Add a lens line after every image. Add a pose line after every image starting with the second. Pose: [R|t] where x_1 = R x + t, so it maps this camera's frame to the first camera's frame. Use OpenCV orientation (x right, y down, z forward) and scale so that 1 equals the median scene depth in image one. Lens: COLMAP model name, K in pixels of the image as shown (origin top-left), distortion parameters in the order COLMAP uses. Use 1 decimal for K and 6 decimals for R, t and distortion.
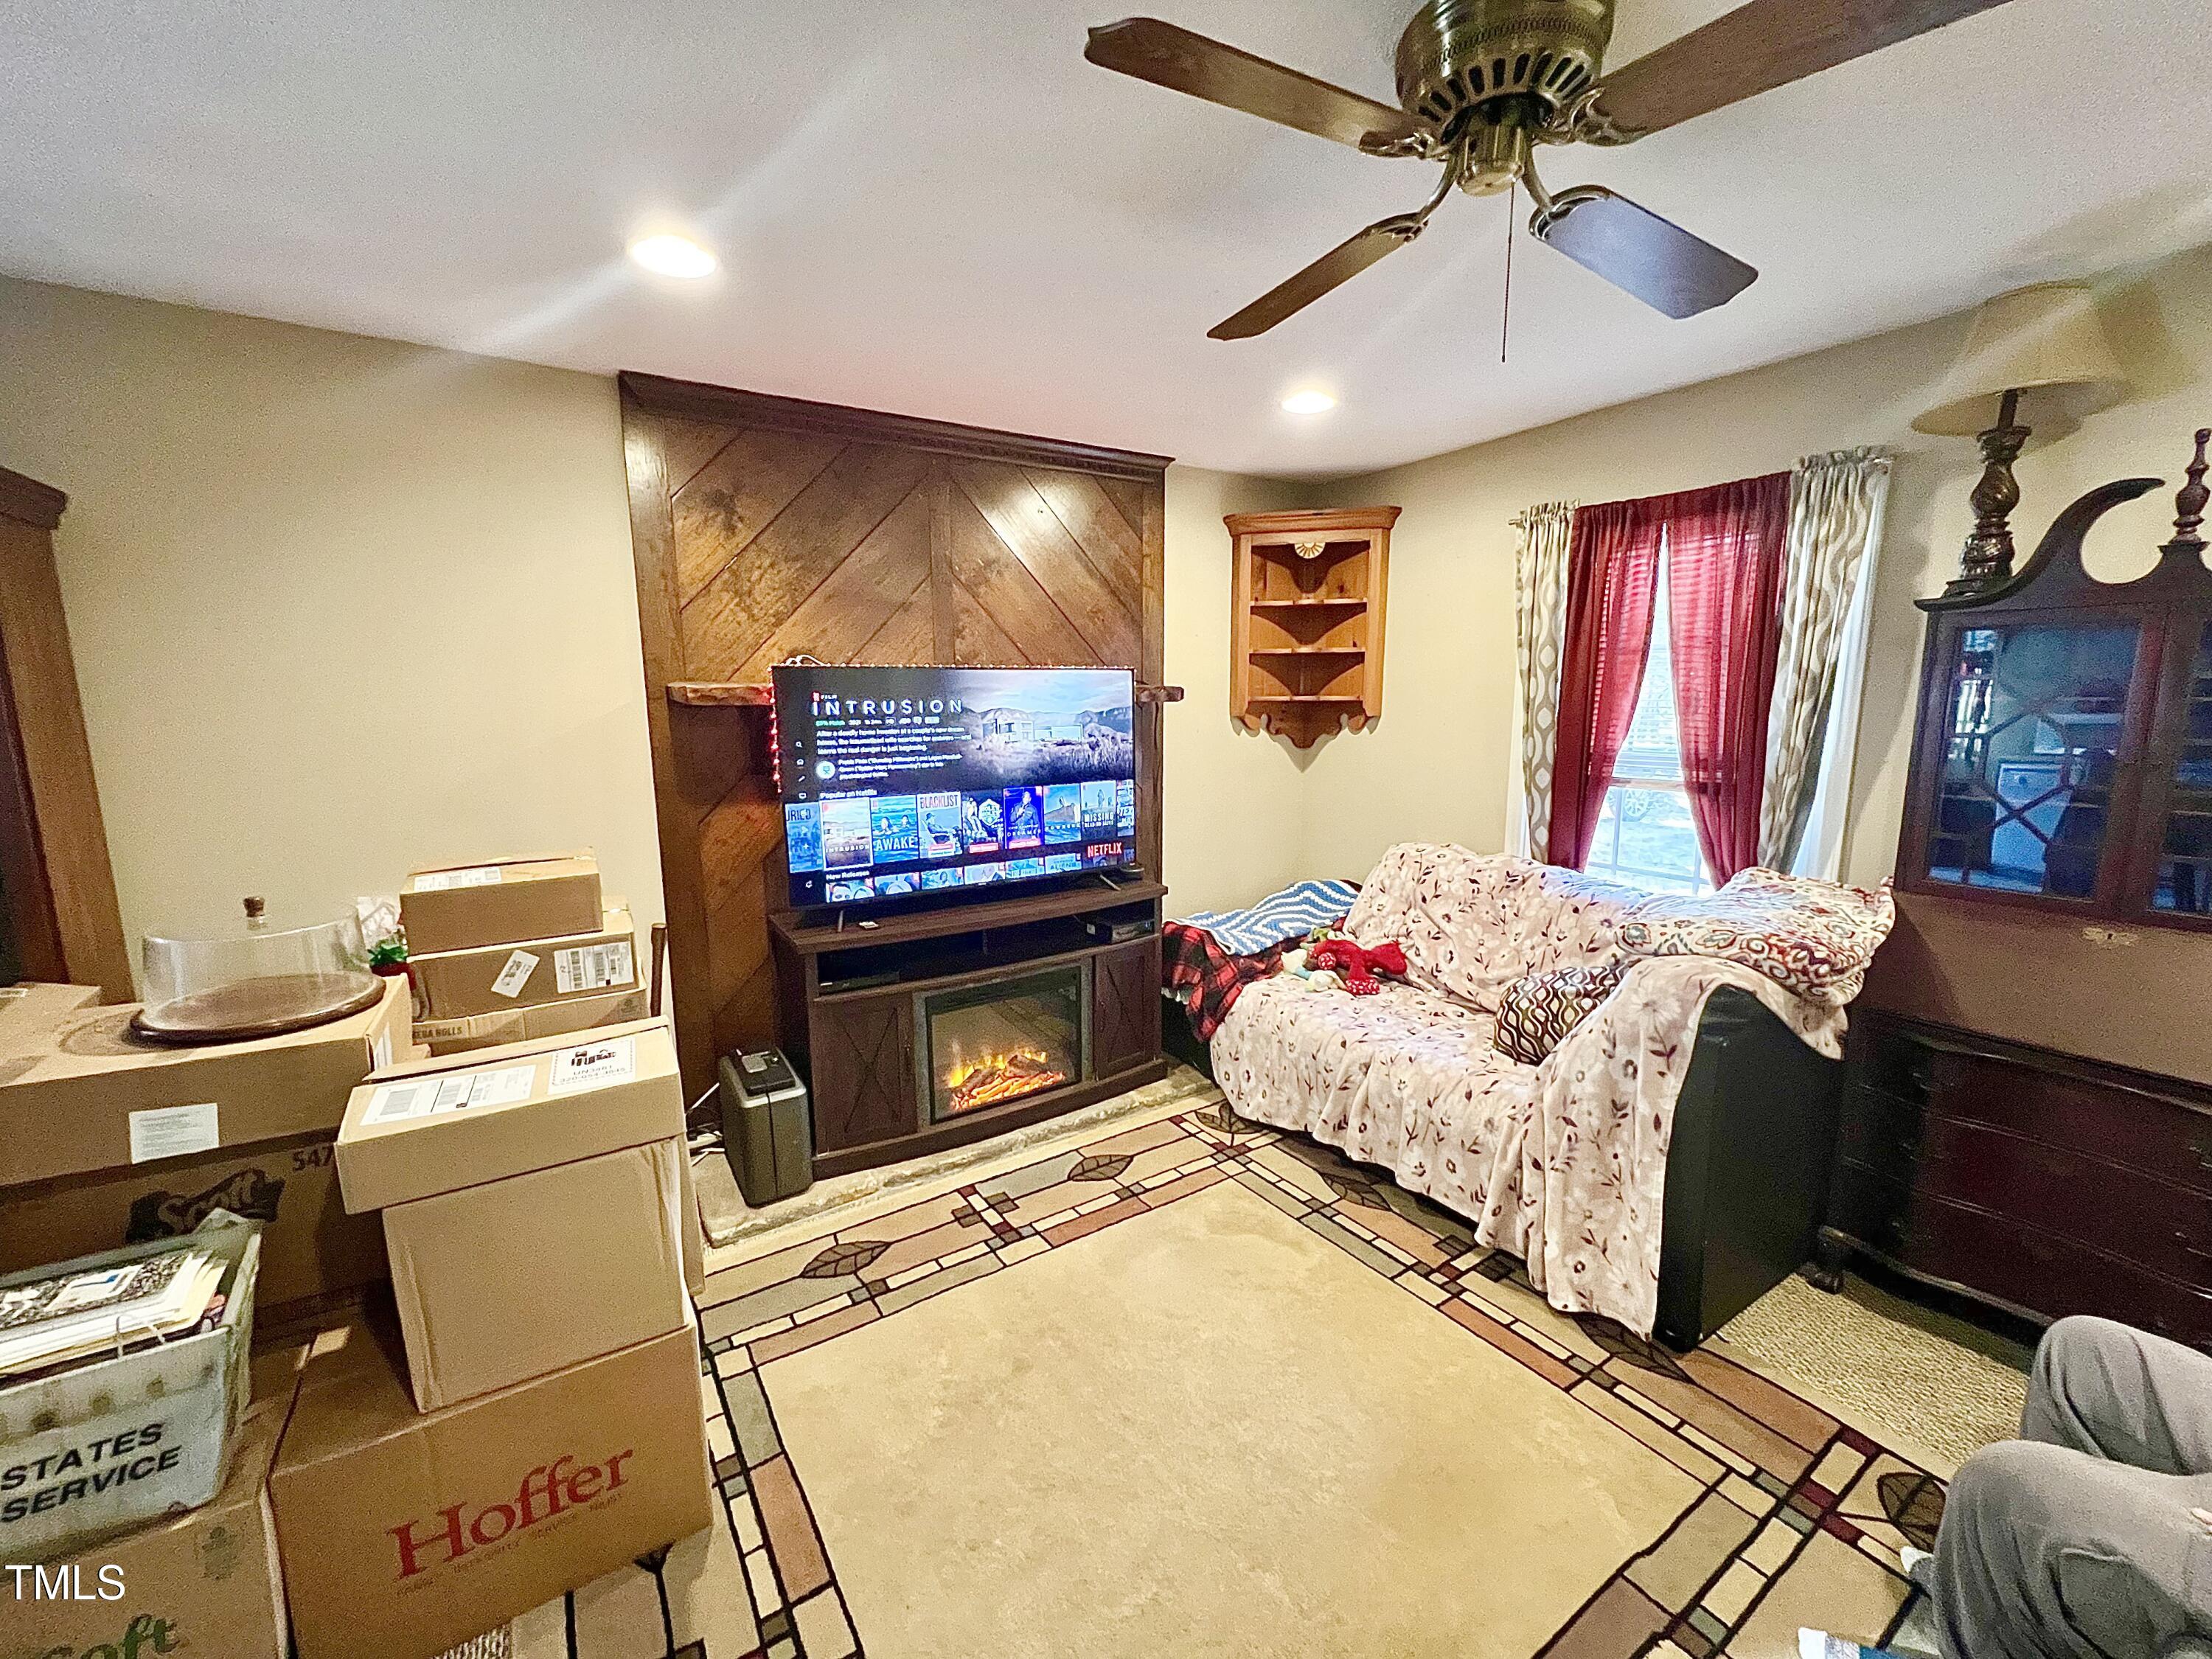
lens RADIAL K [[891.3, 0, 1102.4], [0, 891.3, 831.9], [0, 0, 1]] dist [-0.000576, 0.000350]
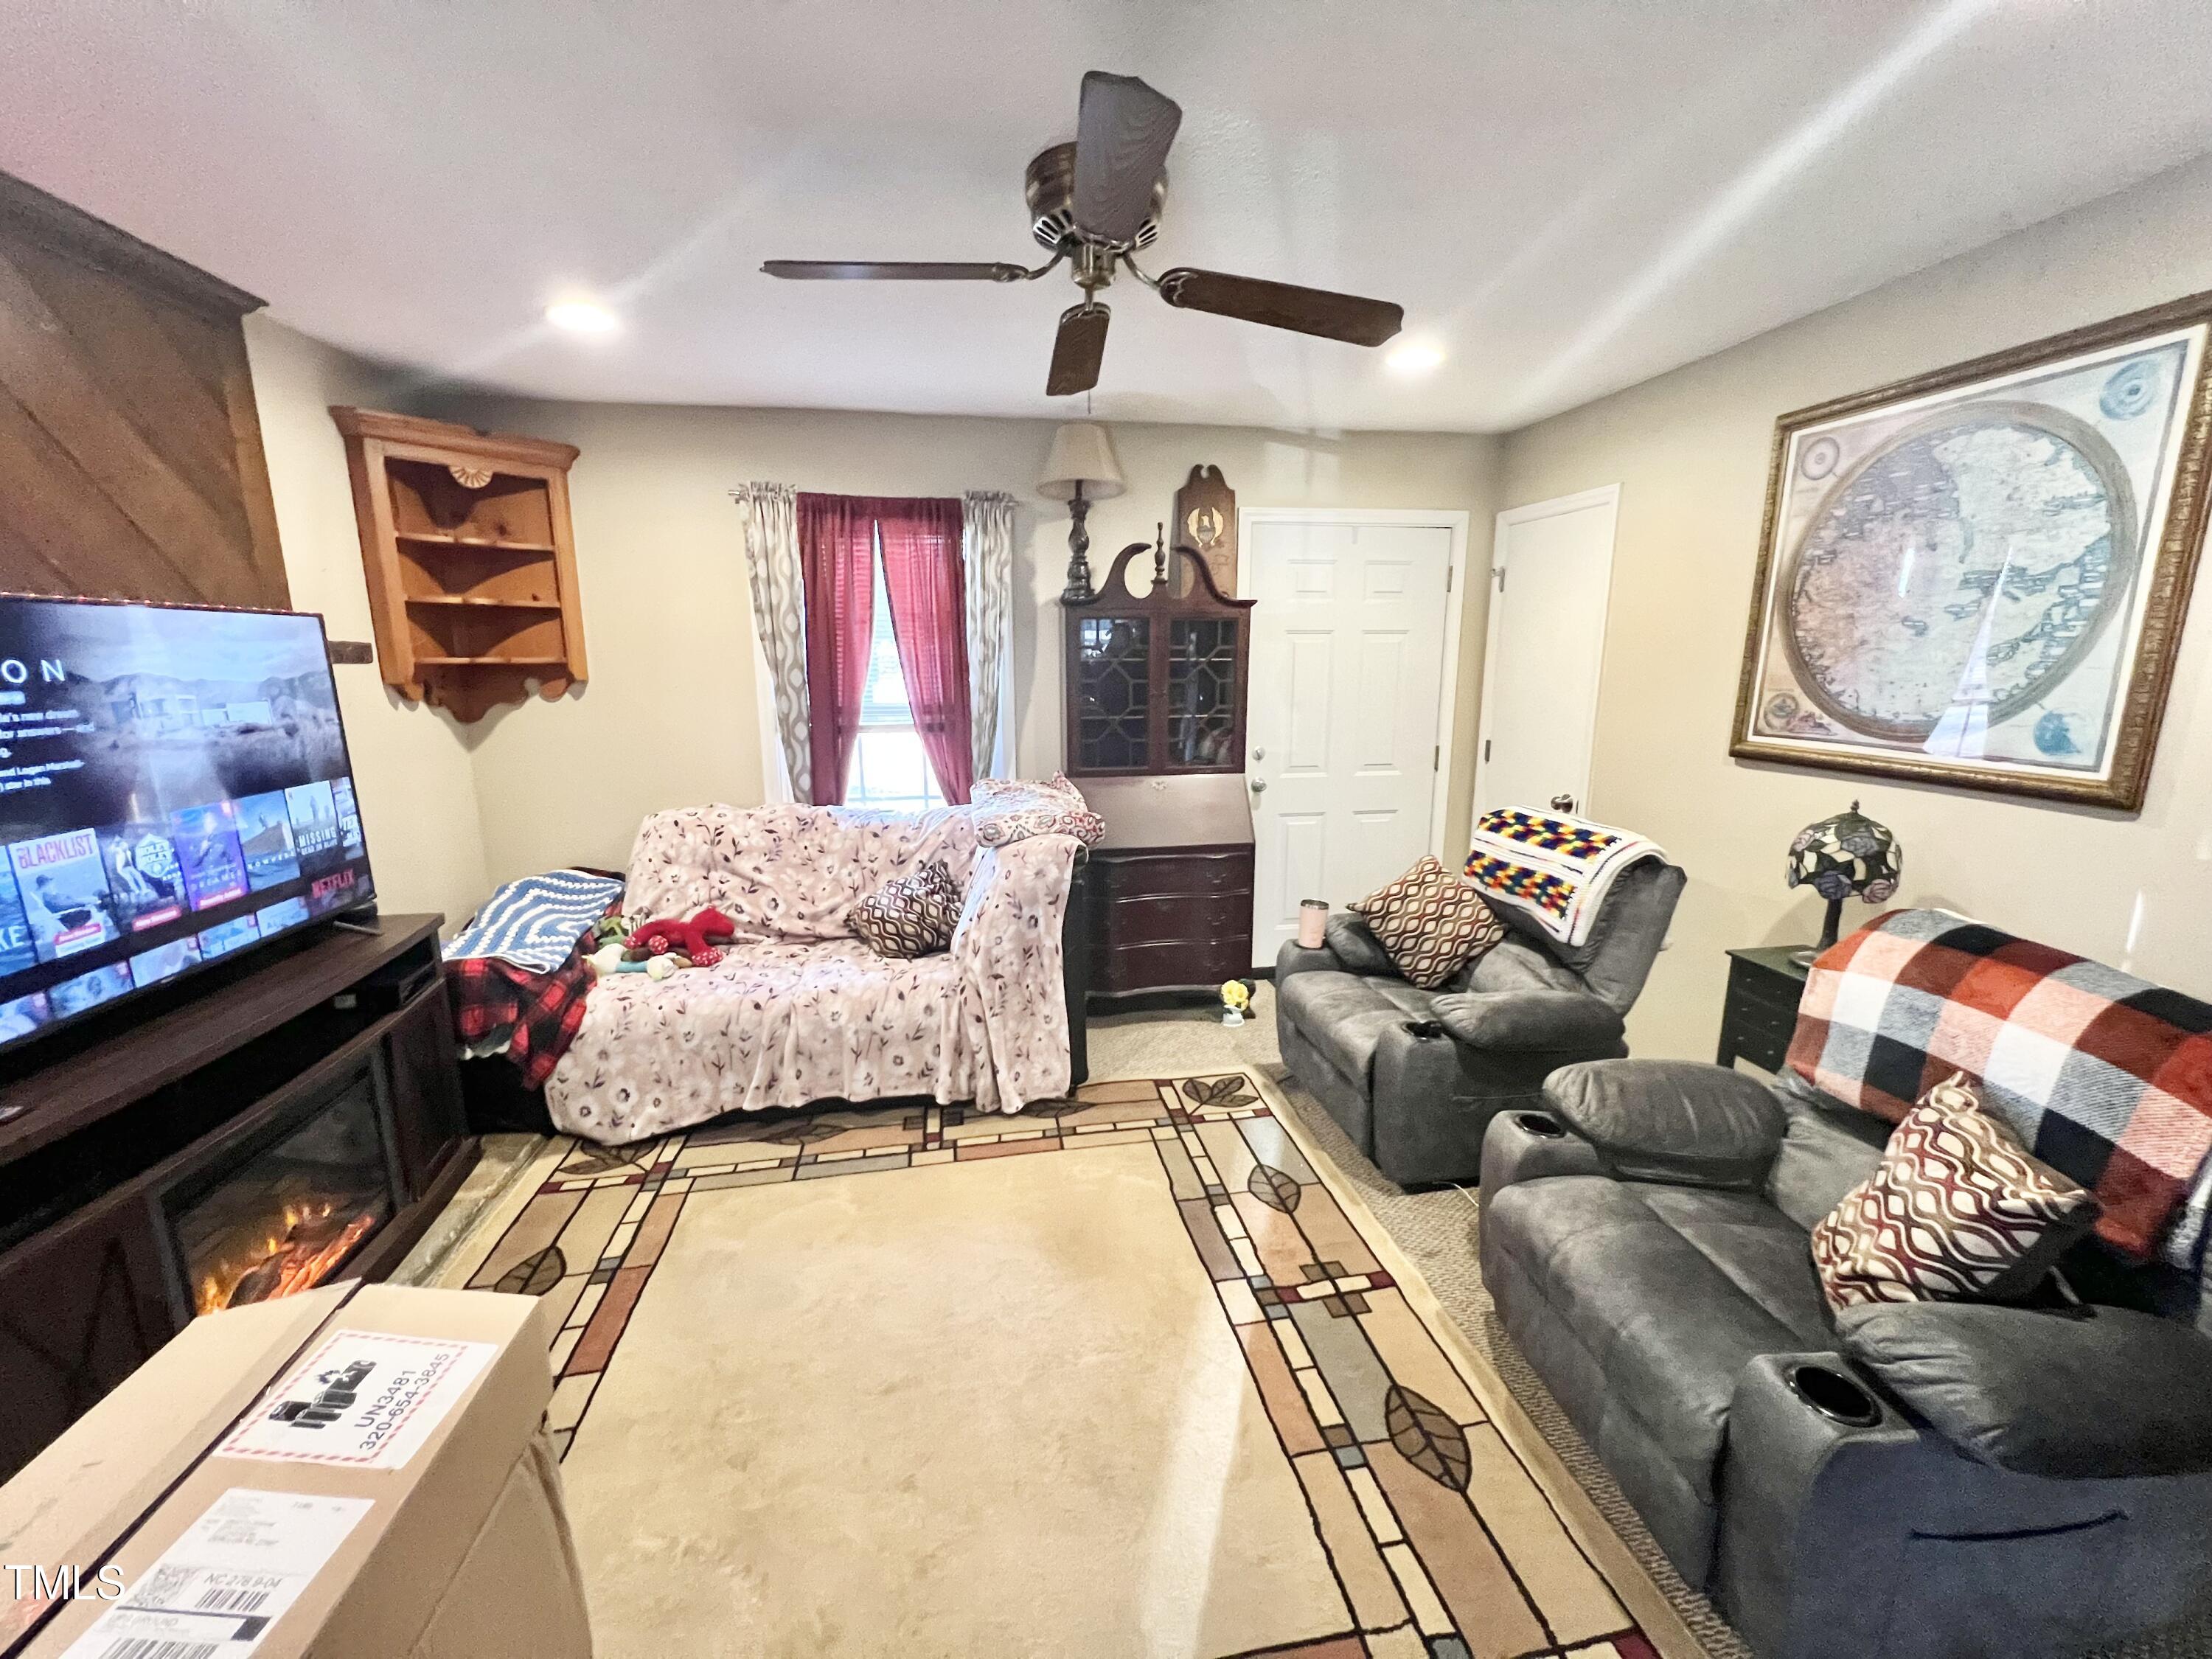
lens RADIAL K [[883.8, 0, 1104.5], [0, 883.8, 833.0], [0, 0, 1]] dist [0.000767, 0.000035]
pose [[0.392185, -0.174065, 0.903268, -0.400194], [0.139699, 0.981815, 0.128546, -0.024249], [-0.909217, 0.075771, 0.409369, 0.204363]]
